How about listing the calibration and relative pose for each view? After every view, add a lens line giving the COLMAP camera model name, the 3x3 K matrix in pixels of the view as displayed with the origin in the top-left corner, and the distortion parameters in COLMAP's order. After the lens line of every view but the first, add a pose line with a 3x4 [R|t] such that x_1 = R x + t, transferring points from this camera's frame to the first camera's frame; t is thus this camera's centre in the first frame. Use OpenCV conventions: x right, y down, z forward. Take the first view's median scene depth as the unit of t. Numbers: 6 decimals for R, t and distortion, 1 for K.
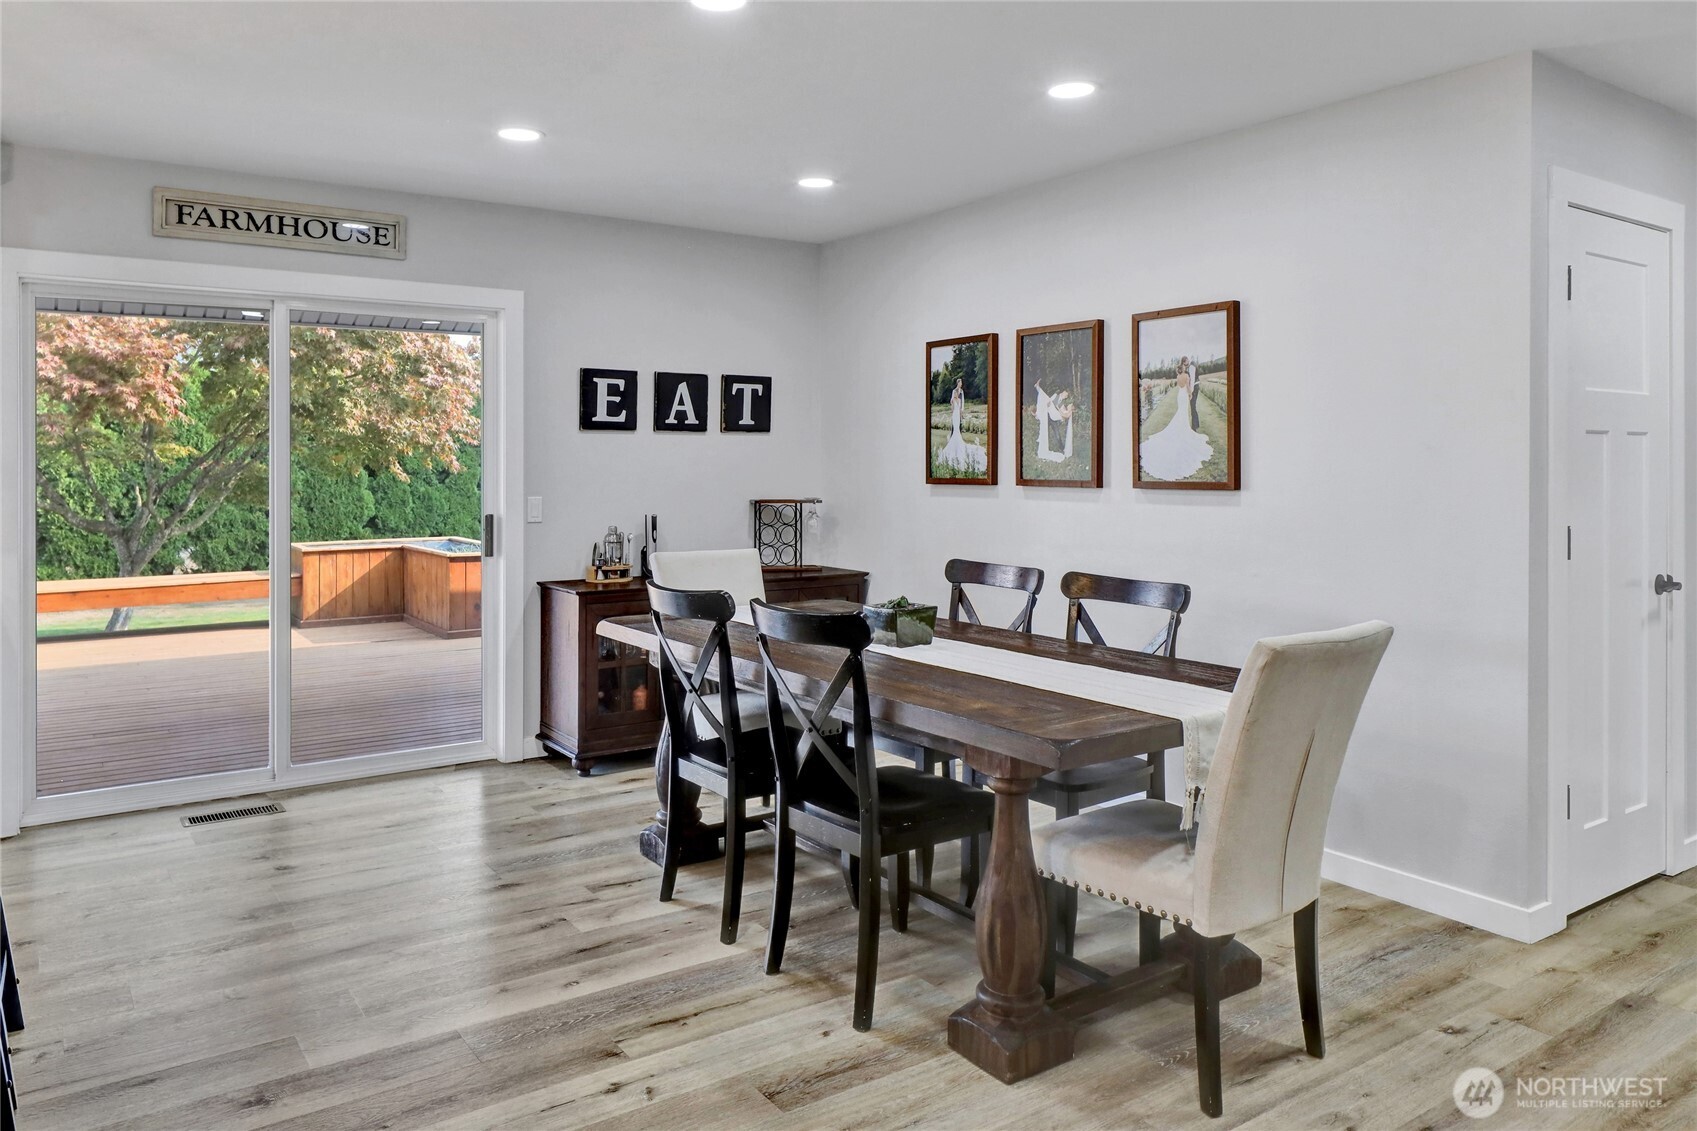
lens RADIAL K [[1174.3, 0, 848.5], [0, 1174.3, 482.5], [0, 0, 1]] dist [-0.007132, -0.000097]
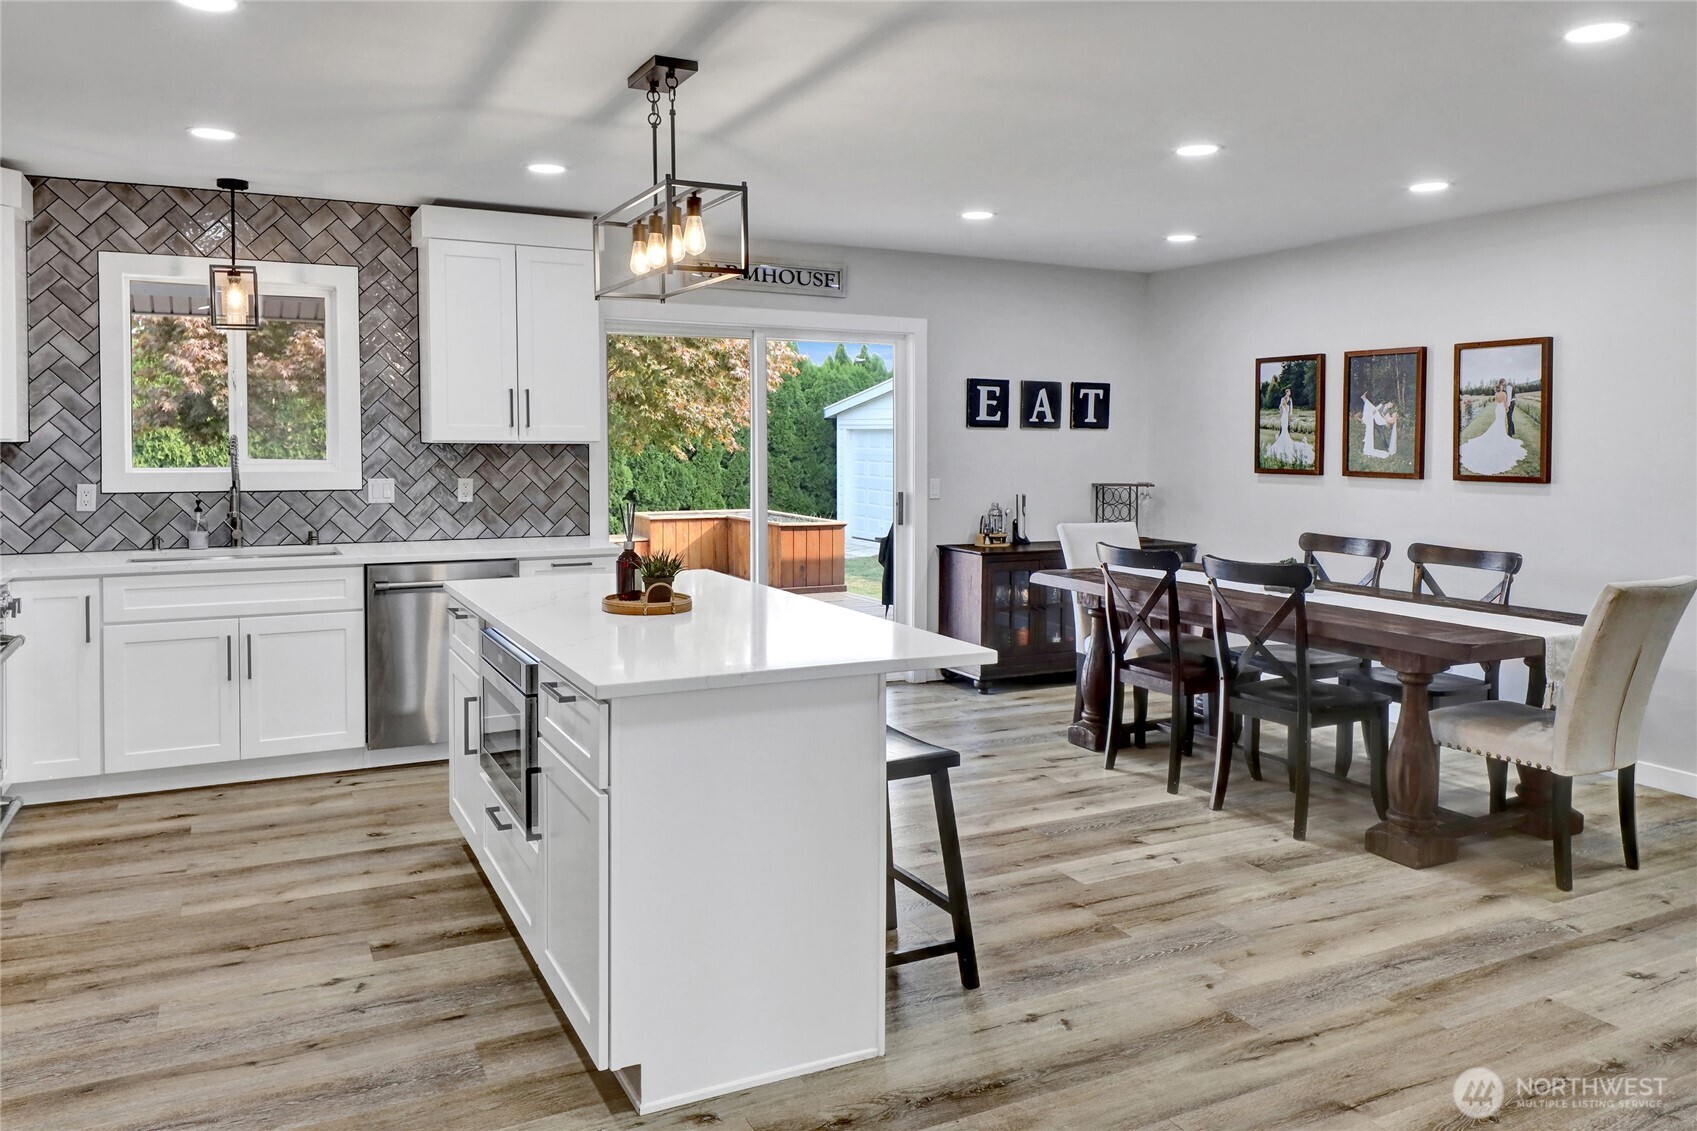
lens RADIAL K [[1184.4, 0, 811.3], [0, 1184.4, 478.4], [0, 0, 1]] dist [-0.010246, -0.000545]
pose [[0.985939, 0.012933, -0.166606, -0.233525], [-0.010224, 0.999801, 0.017105, -0.011926], [0.166794, -0.015161, 0.985875, -0.386686]]
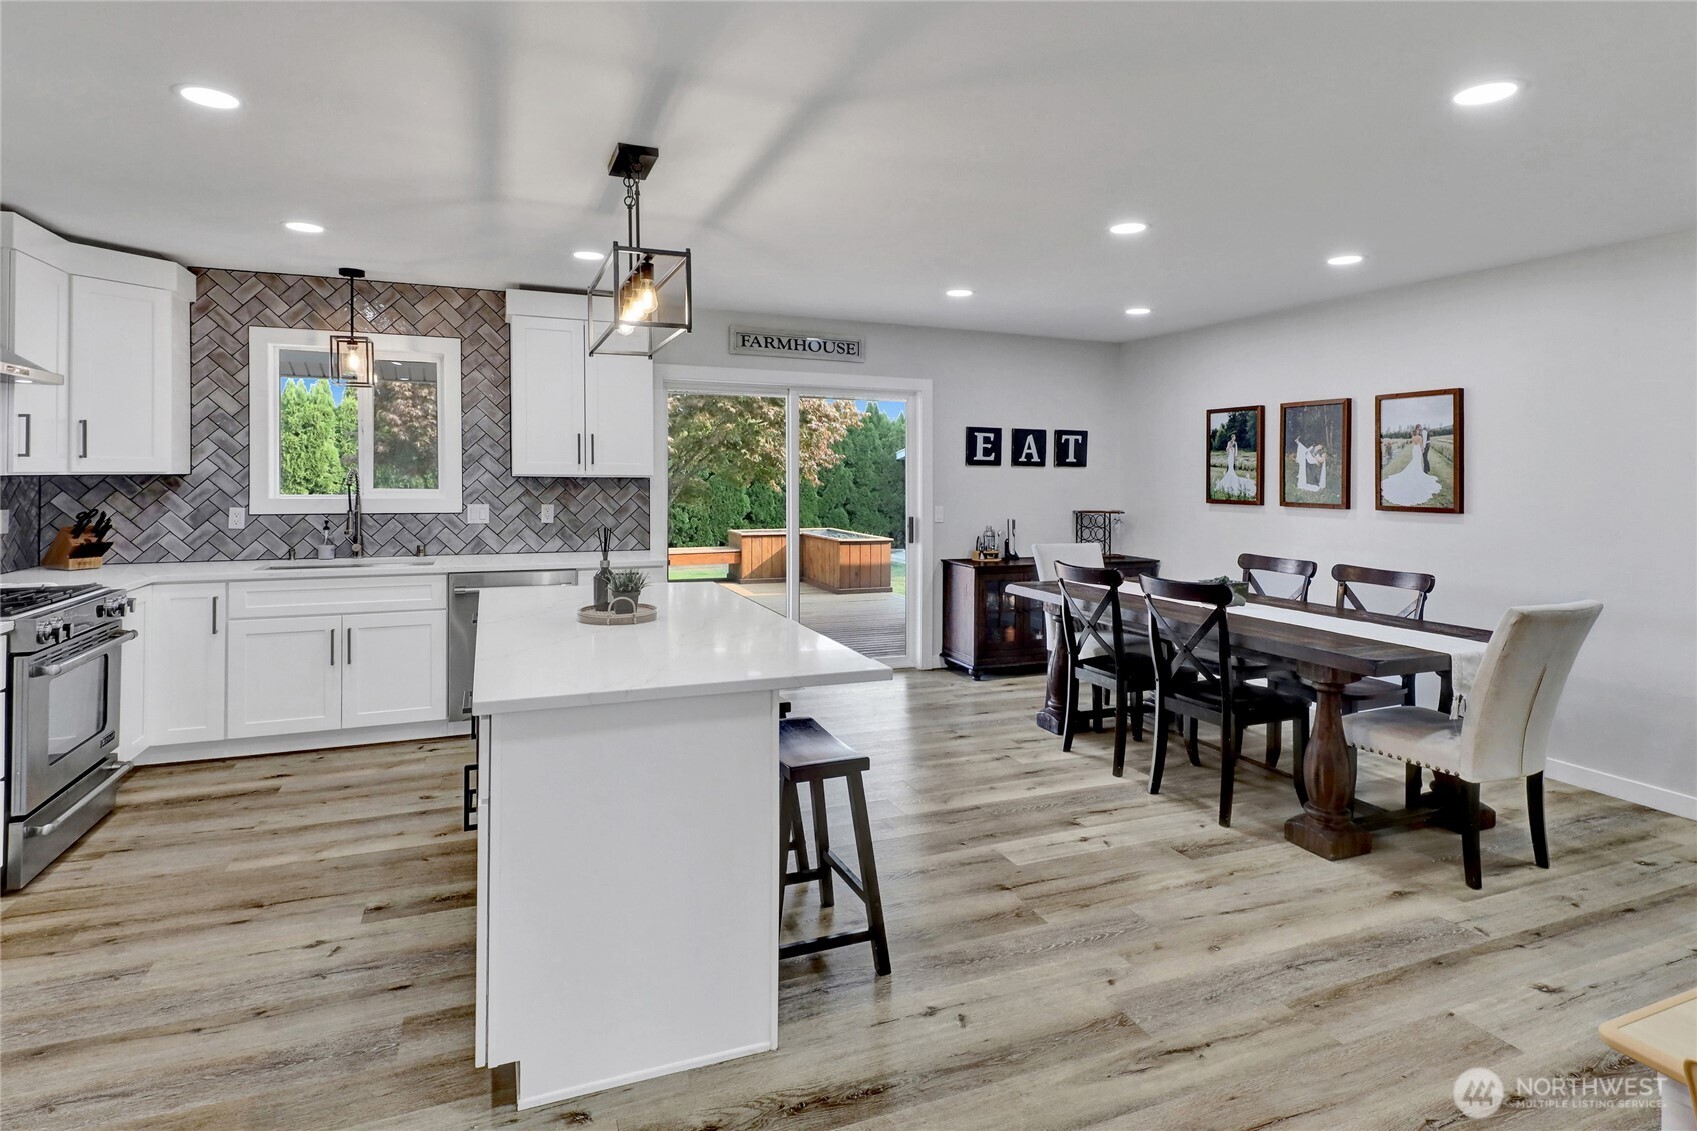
lens RADIAL K [[865.1, 0, 814.6], [0, 865.1, 481.1], [0, 0, 1]] dist [0.006189, -0.004959]
pose [[0.965638, 0.011227, -0.259646, -0.158530], [-0.014018, 0.999862, -0.008900, -0.012717], [0.259511, 0.012234, 0.965663, -0.251597]]
